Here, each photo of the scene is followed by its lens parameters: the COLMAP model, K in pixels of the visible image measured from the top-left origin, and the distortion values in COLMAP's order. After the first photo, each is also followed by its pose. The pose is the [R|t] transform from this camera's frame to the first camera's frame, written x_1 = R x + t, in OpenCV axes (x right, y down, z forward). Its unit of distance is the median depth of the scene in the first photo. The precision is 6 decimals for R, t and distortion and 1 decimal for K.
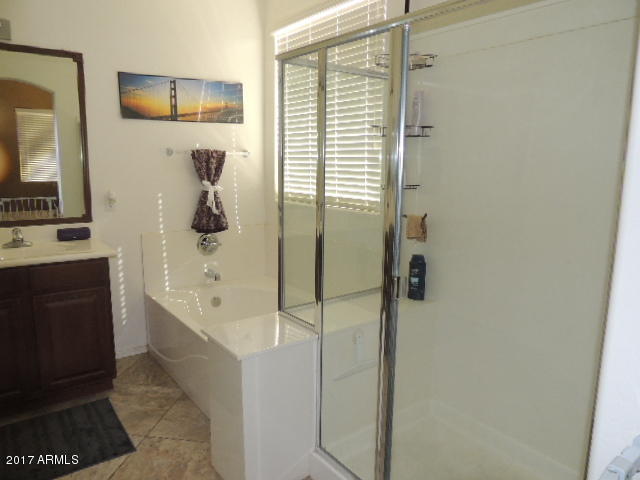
lens RADIAL K [[459.4, 0, 320.0], [0, 459.4, 240.0], [0, 0, 1]] dist [-0.011220, 0.007207]
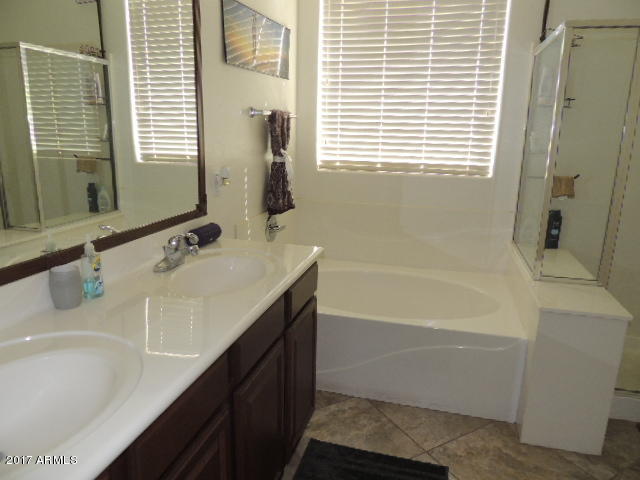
lens RADIAL K [[459.4, 0, 320.0], [0, 459.4, 240.0], [0, 0, 1]] dist [-0.011220, 0.007207]
pose [[0.785754, -0.140050, 0.602475, -0.860842], [0.092397, 0.989677, 0.109553, -0.067197], [-0.611599, -0.030415, 0.790583, 0.390417]]
